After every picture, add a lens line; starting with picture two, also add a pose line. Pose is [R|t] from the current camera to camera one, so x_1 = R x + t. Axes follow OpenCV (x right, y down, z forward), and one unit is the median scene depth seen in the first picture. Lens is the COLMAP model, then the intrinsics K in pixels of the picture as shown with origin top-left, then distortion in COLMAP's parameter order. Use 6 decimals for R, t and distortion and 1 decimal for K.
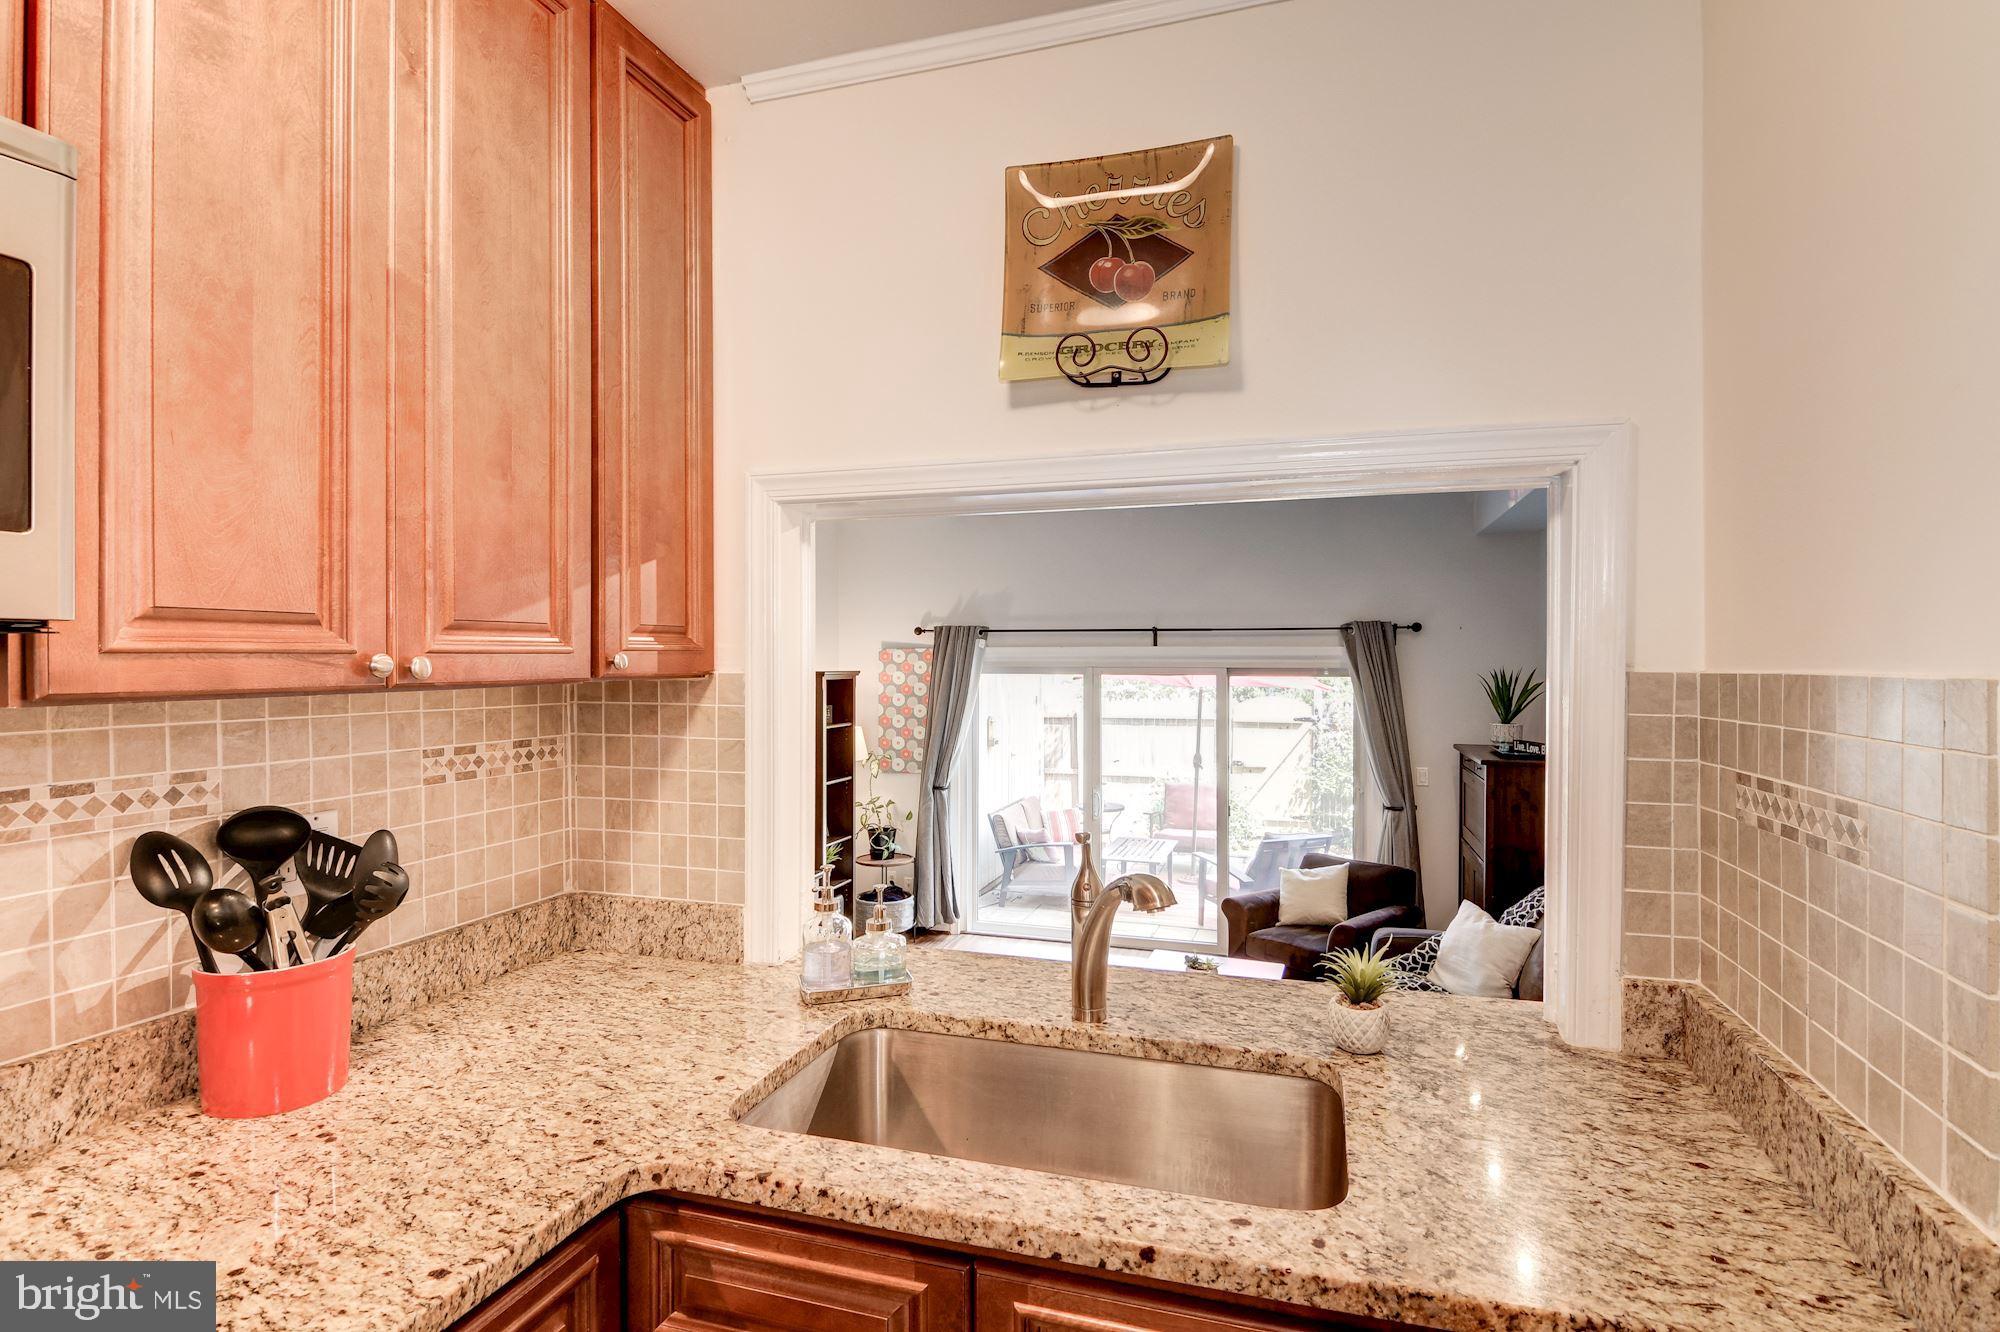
lens RADIAL K [[1002.3, 0, 964.8], [0, 1002.3, 659.7], [0, 0, 1]] dist [-0.000917, -0.001581]
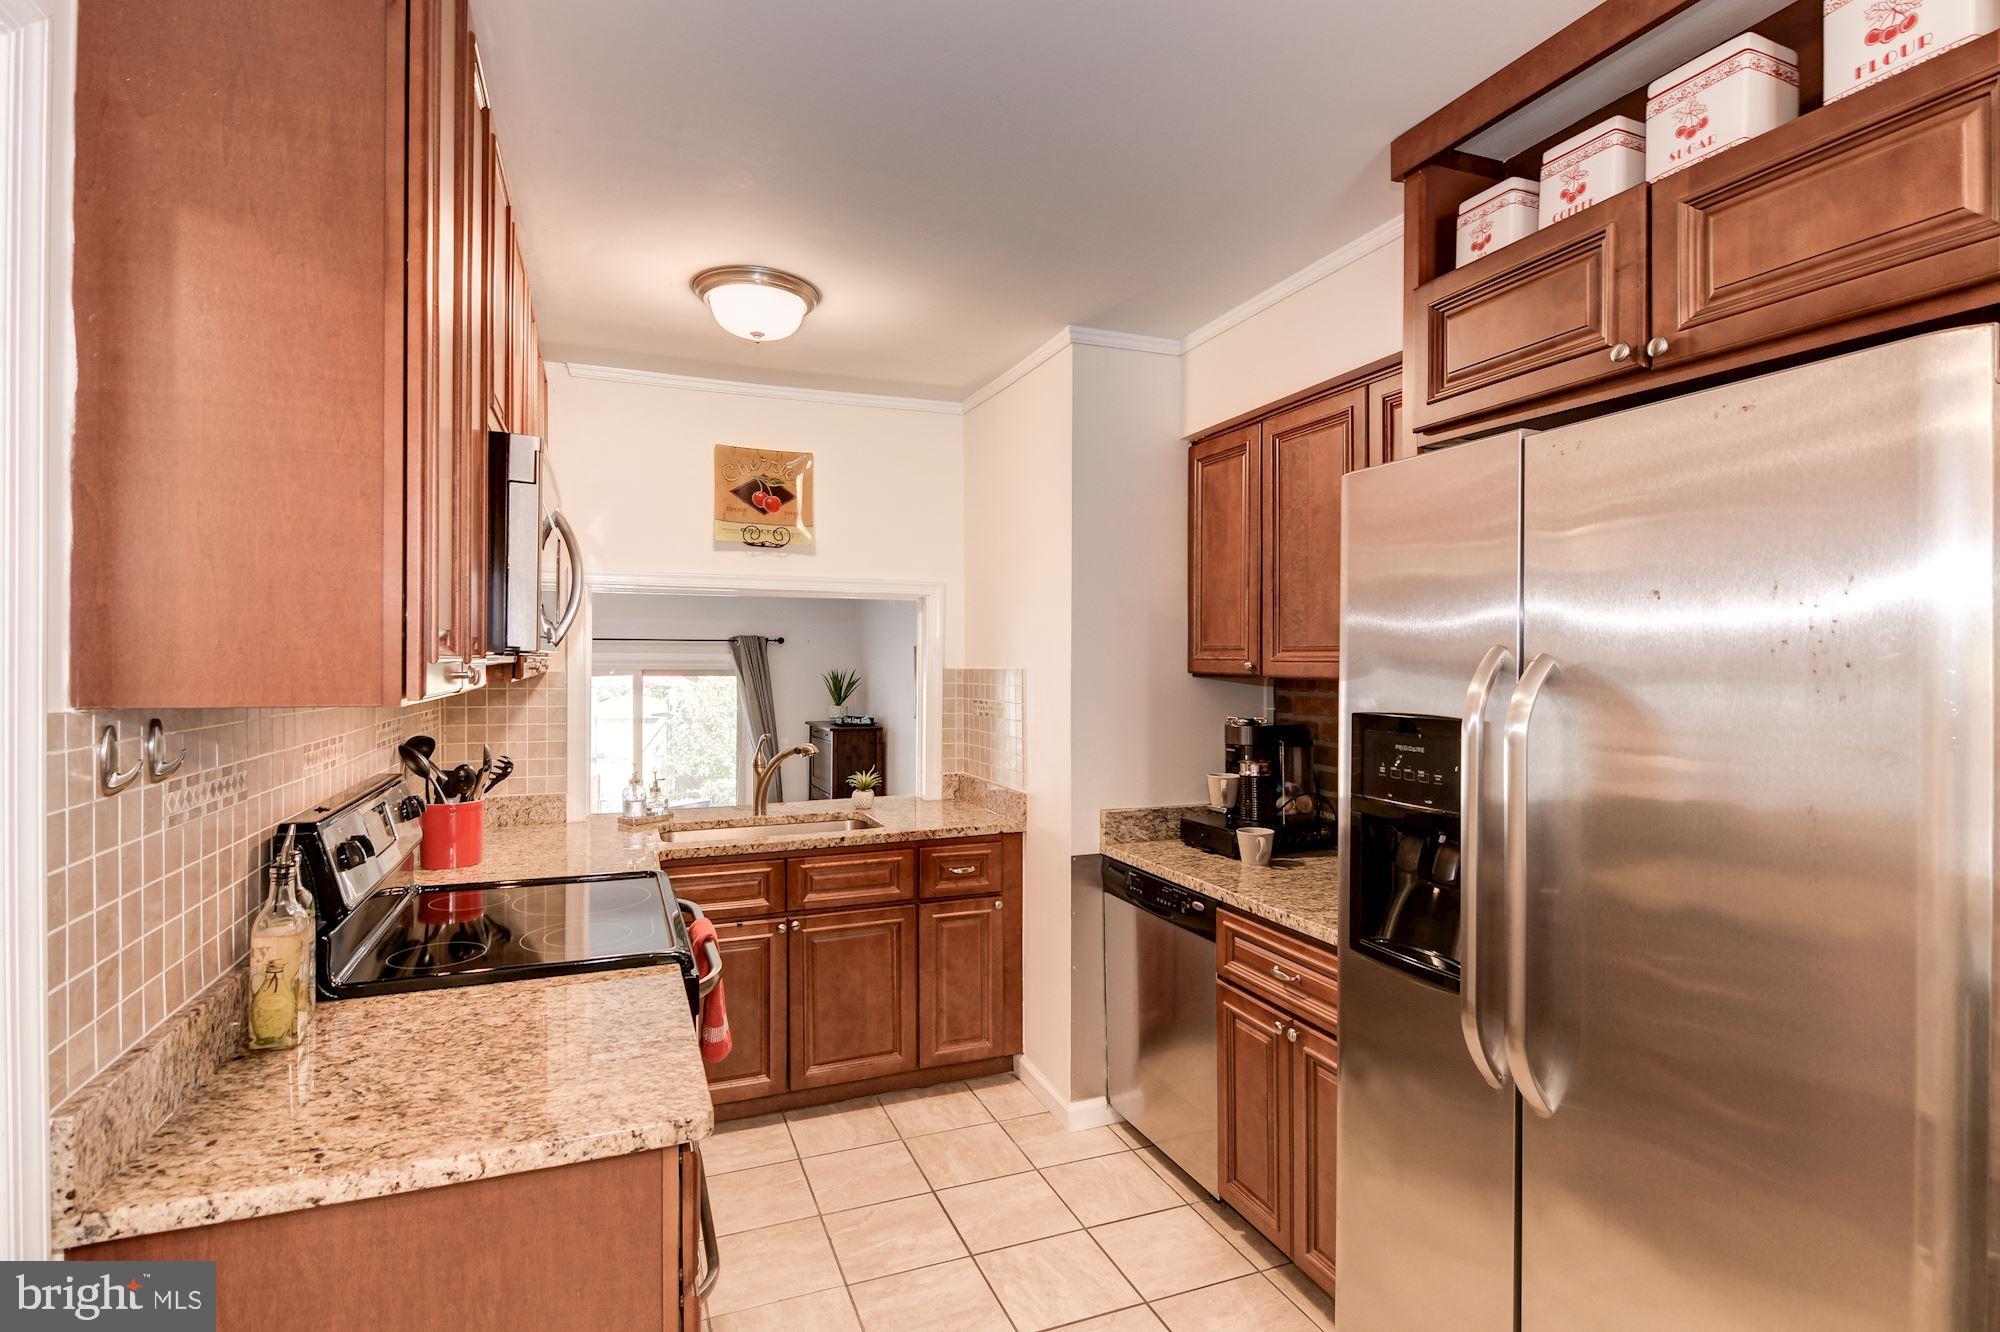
lens RADIAL K [[949.0, 0, 1039.4], [0, 949.0, 664.0], [0, 0, 1]] dist [0.001476, -0.004419]
pose [[0.731568, -0.000709, 0.681768, -0.777328], [-0.000079, 0.999999, 0.001126, -0.003312], [-0.681768, -0.000877, 0.731568, -0.925719]]
